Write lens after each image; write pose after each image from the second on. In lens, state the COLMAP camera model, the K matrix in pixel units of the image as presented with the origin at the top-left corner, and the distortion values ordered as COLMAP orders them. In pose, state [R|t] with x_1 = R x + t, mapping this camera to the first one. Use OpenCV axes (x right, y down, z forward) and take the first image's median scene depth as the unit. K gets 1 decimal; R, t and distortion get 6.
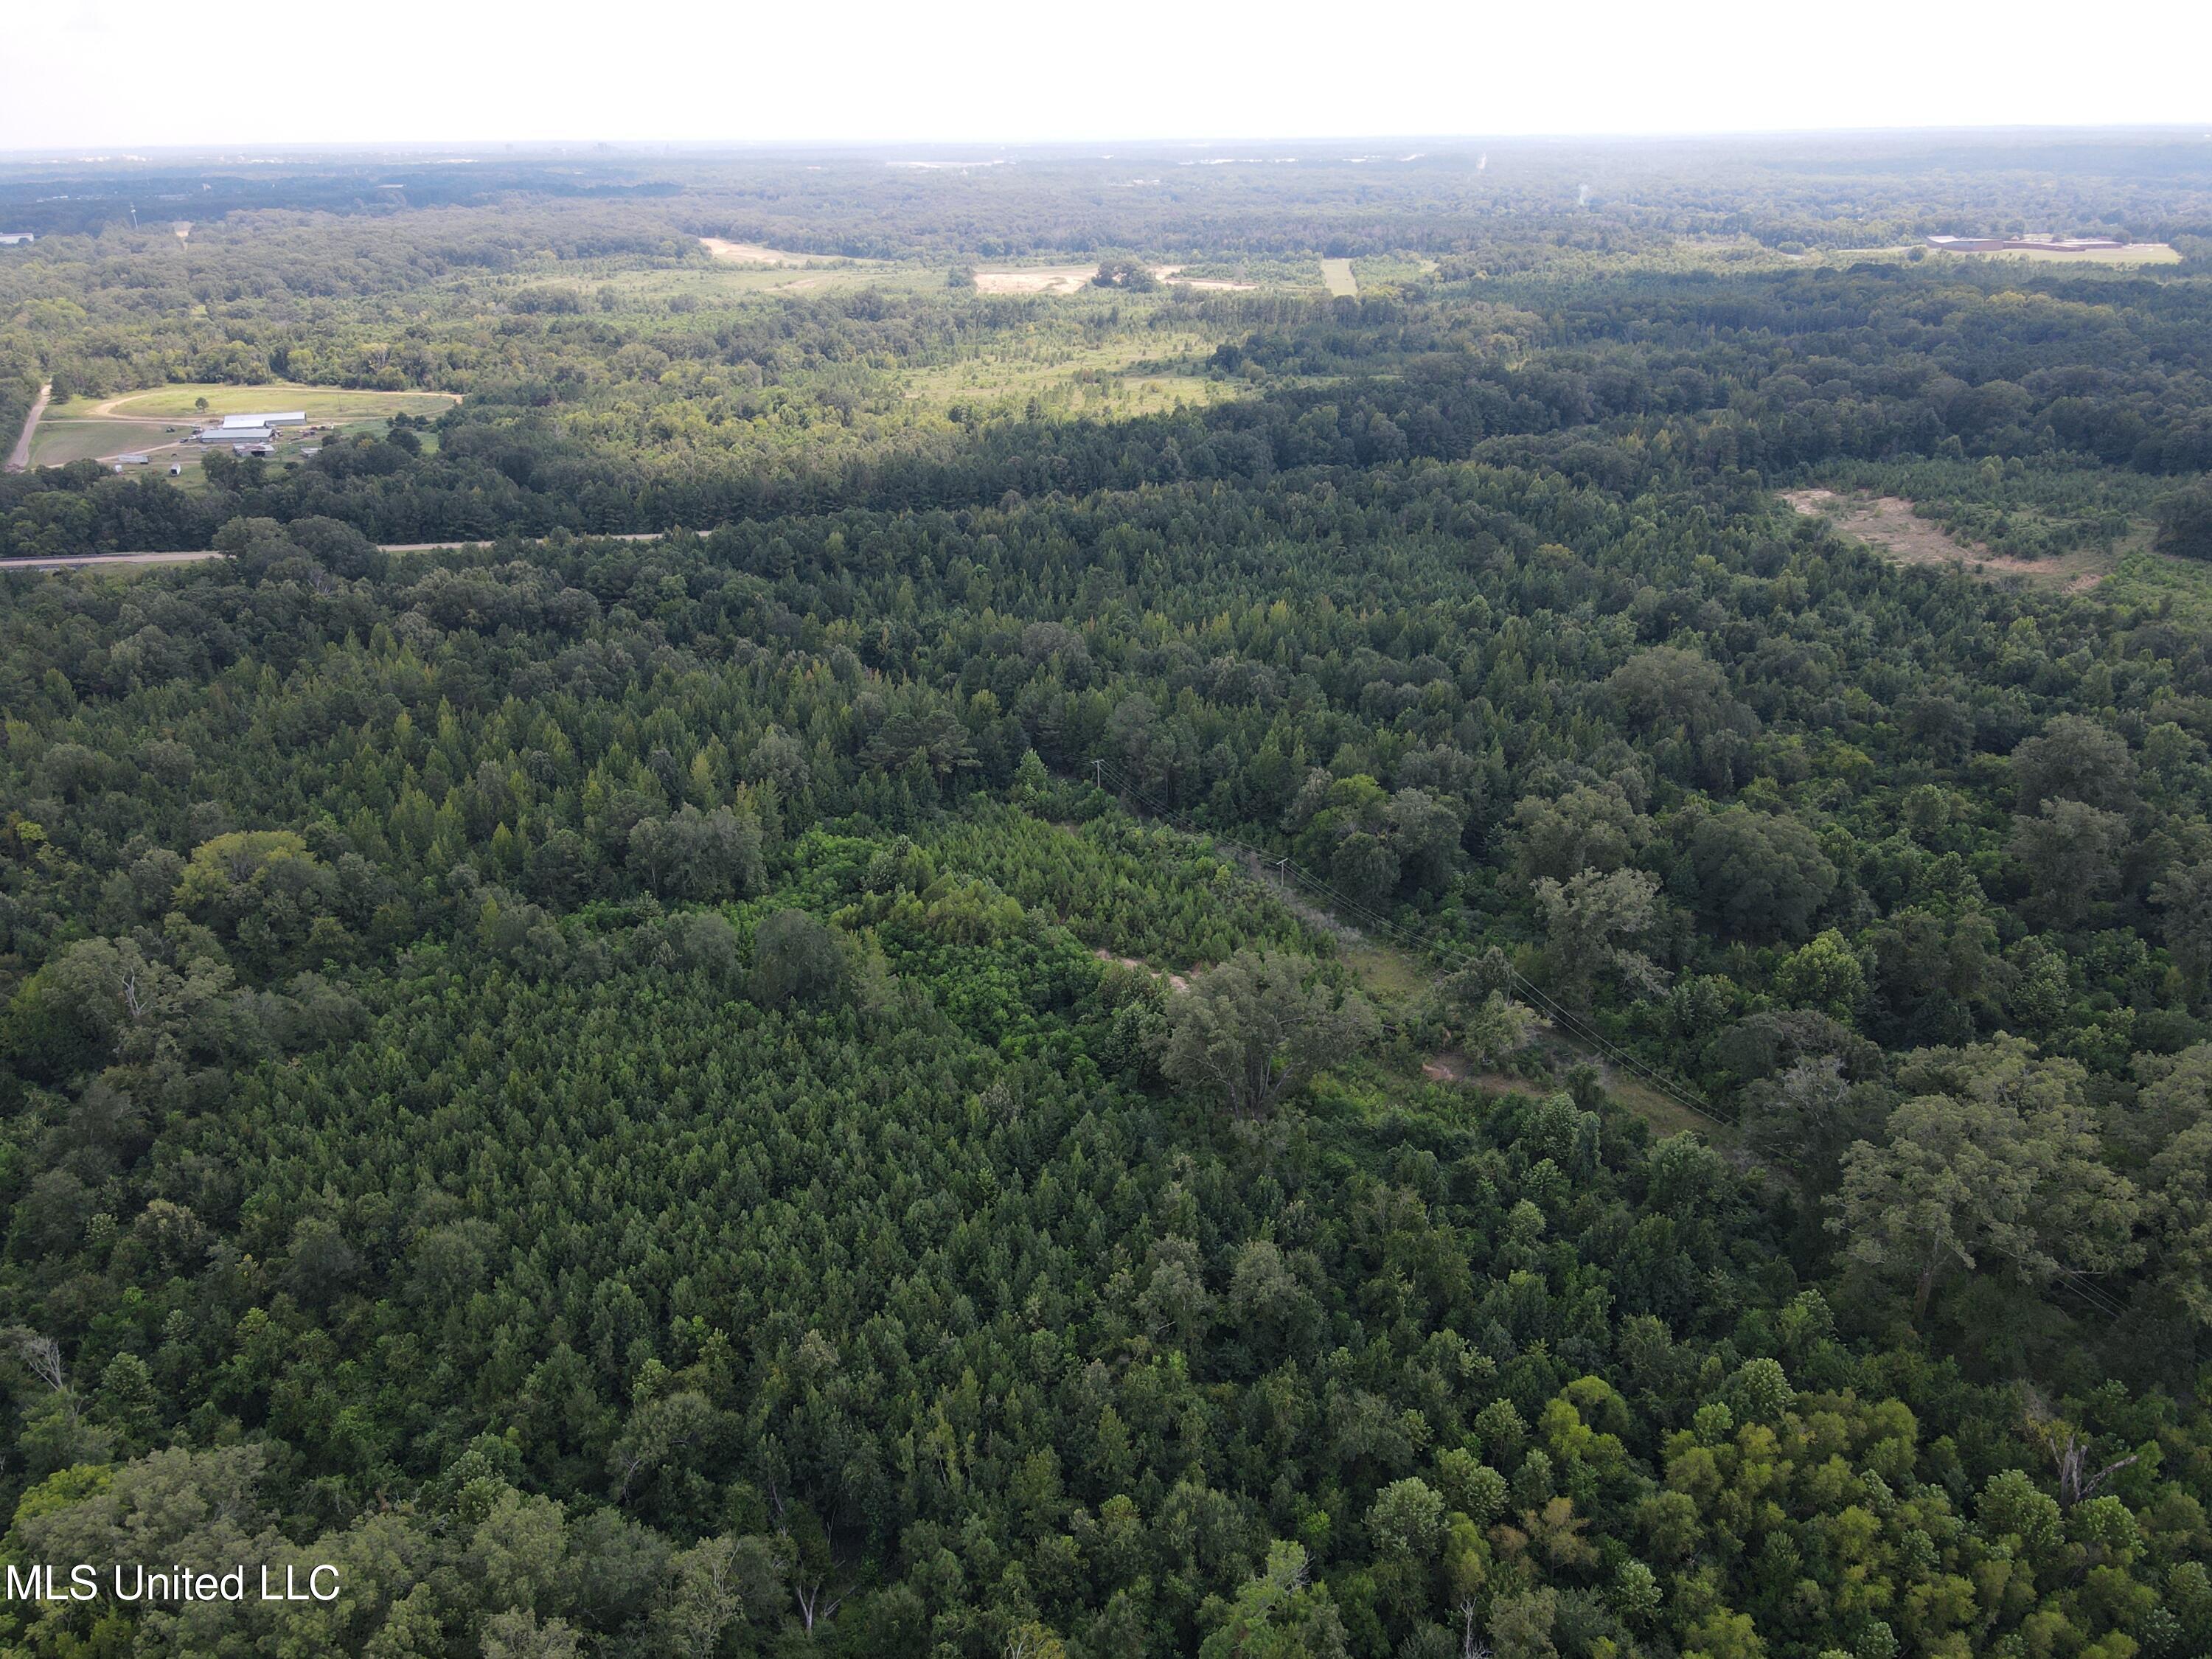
lens RADIAL K [[1622.2, 0, 1097.3], [0, 1622.2, 846.9], [0, 0, 1]] dist [0.006395, 0.016072]
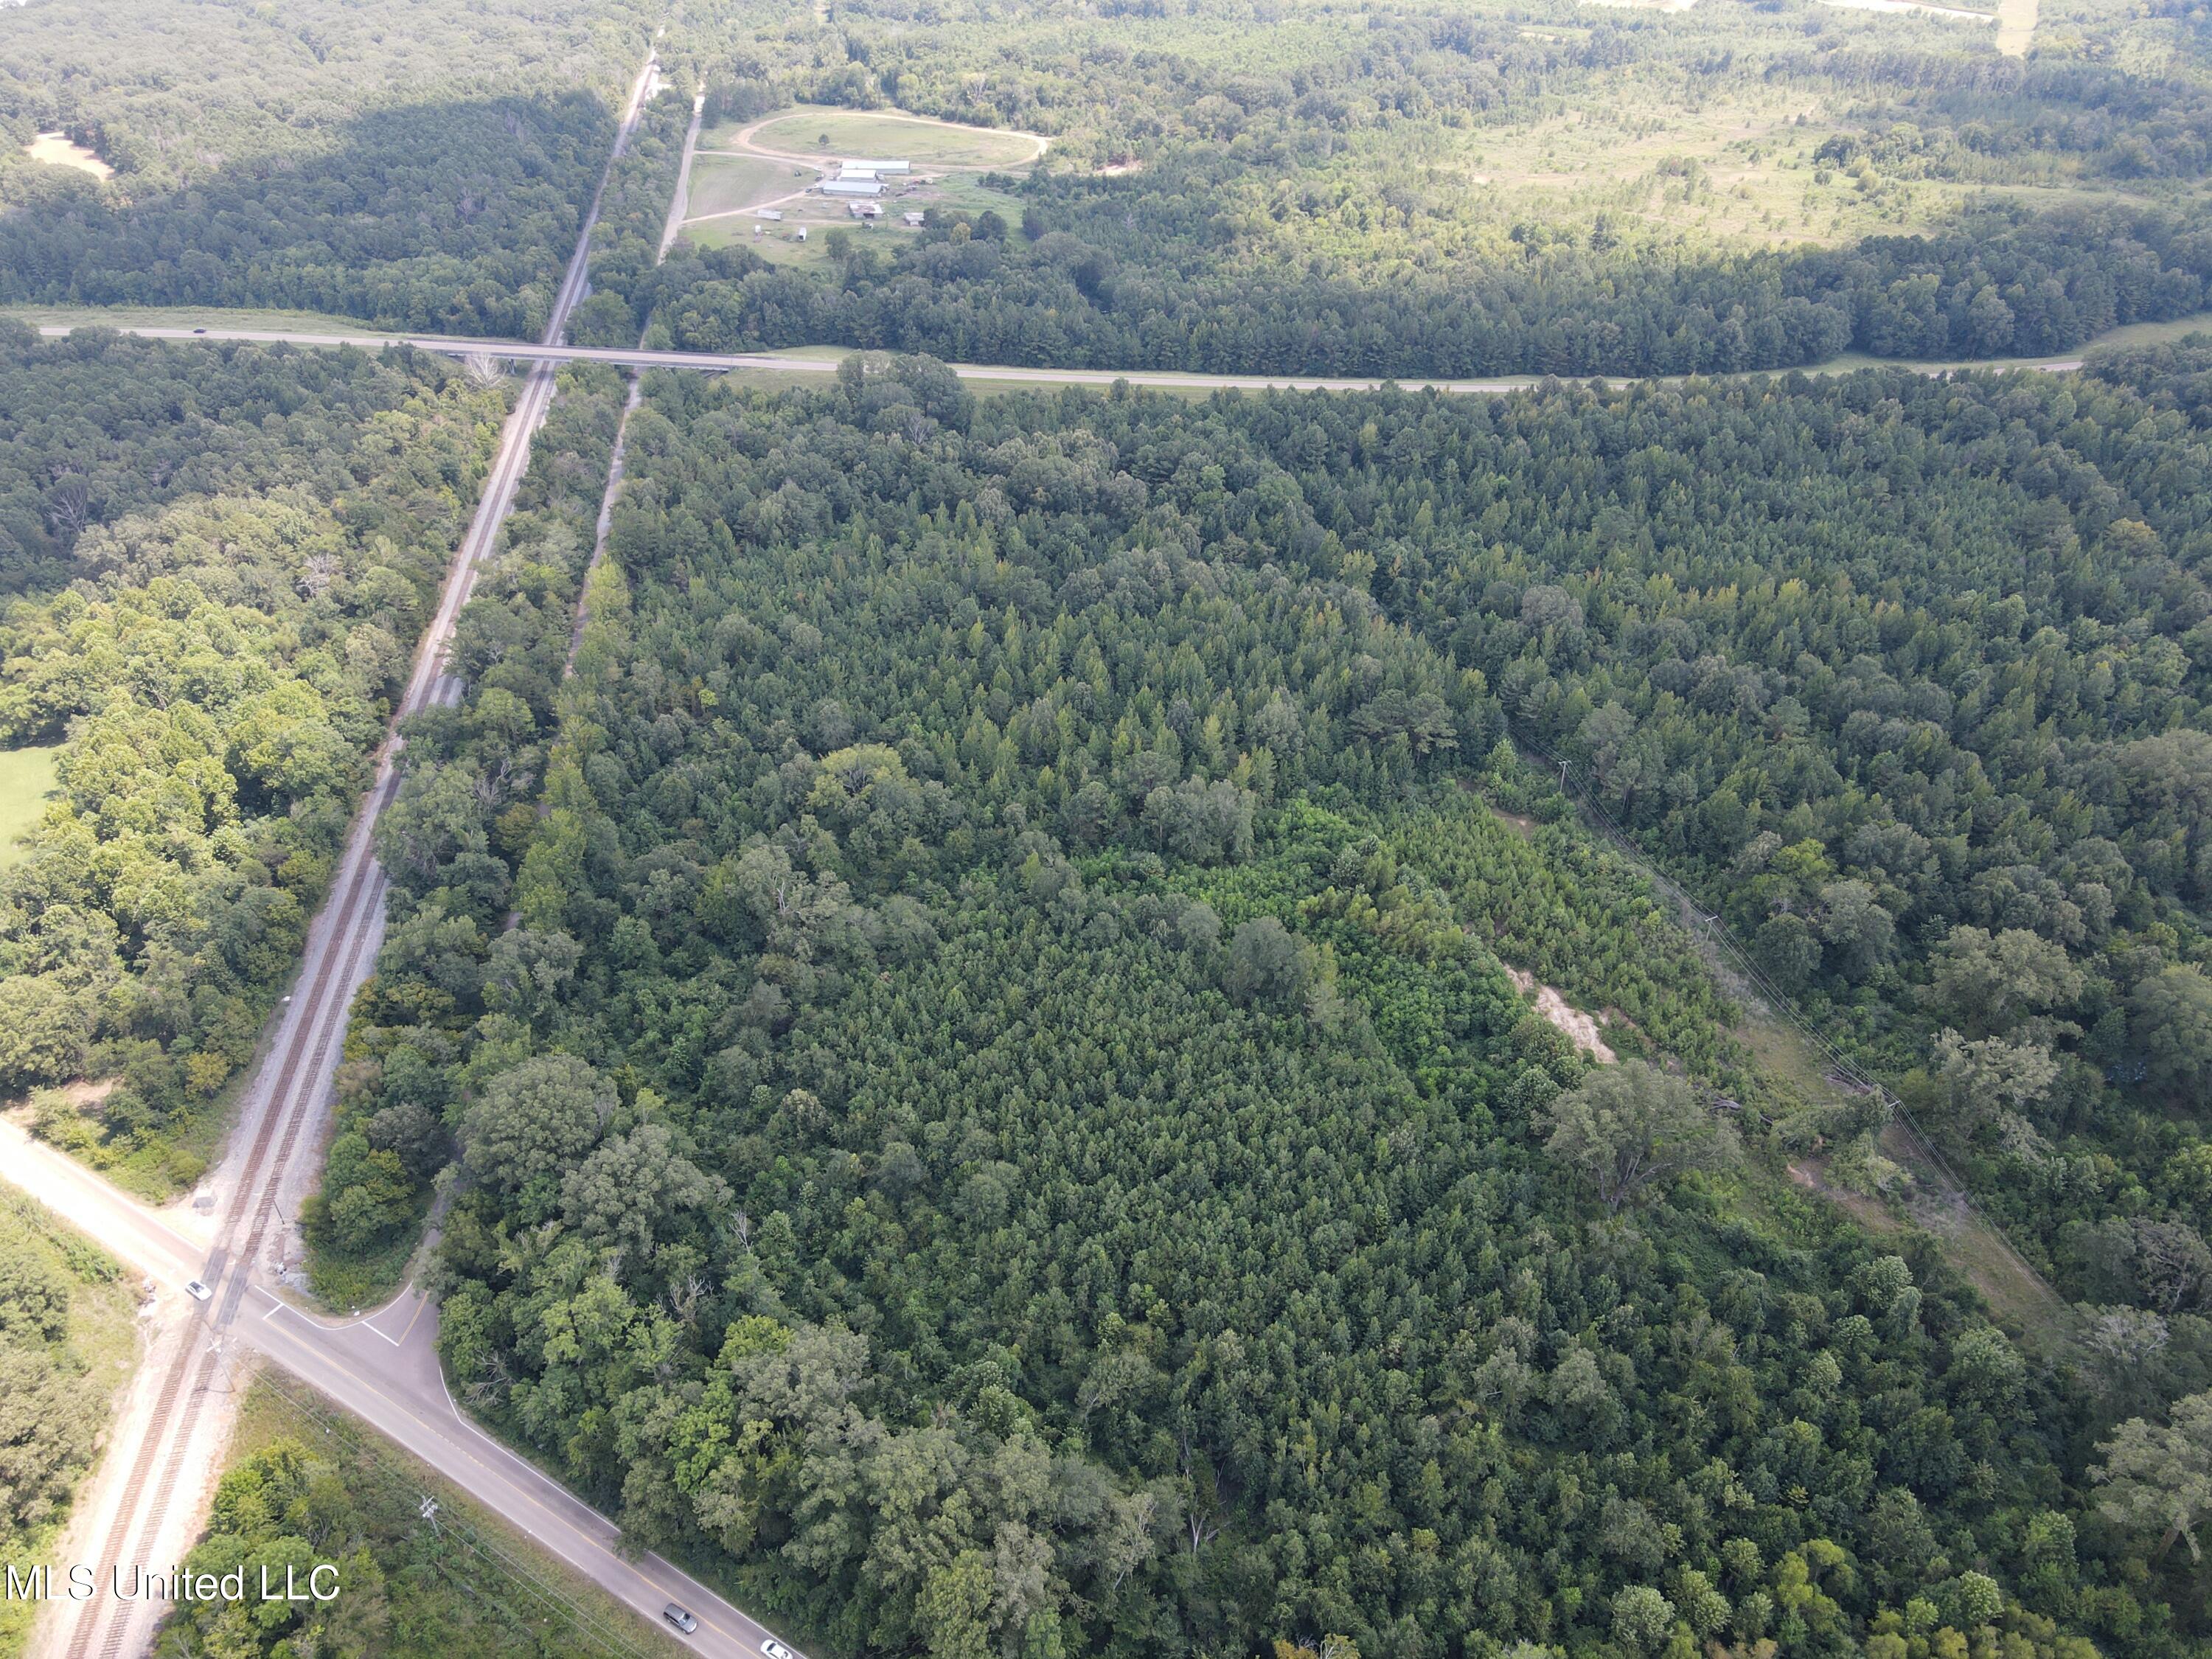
lens RADIAL K [[1622.2, 0, 1097.1], [0, 1622.2, 843.9], [0, 0, 1]] dist [0.006395, 0.016072]
pose [[0.945921, 0.192297, -0.261259, -0.001979], [-0.135347, 0.965865, 0.220874, -0.265073], [0.294814, -0.173569, 0.939659, -0.167080]]
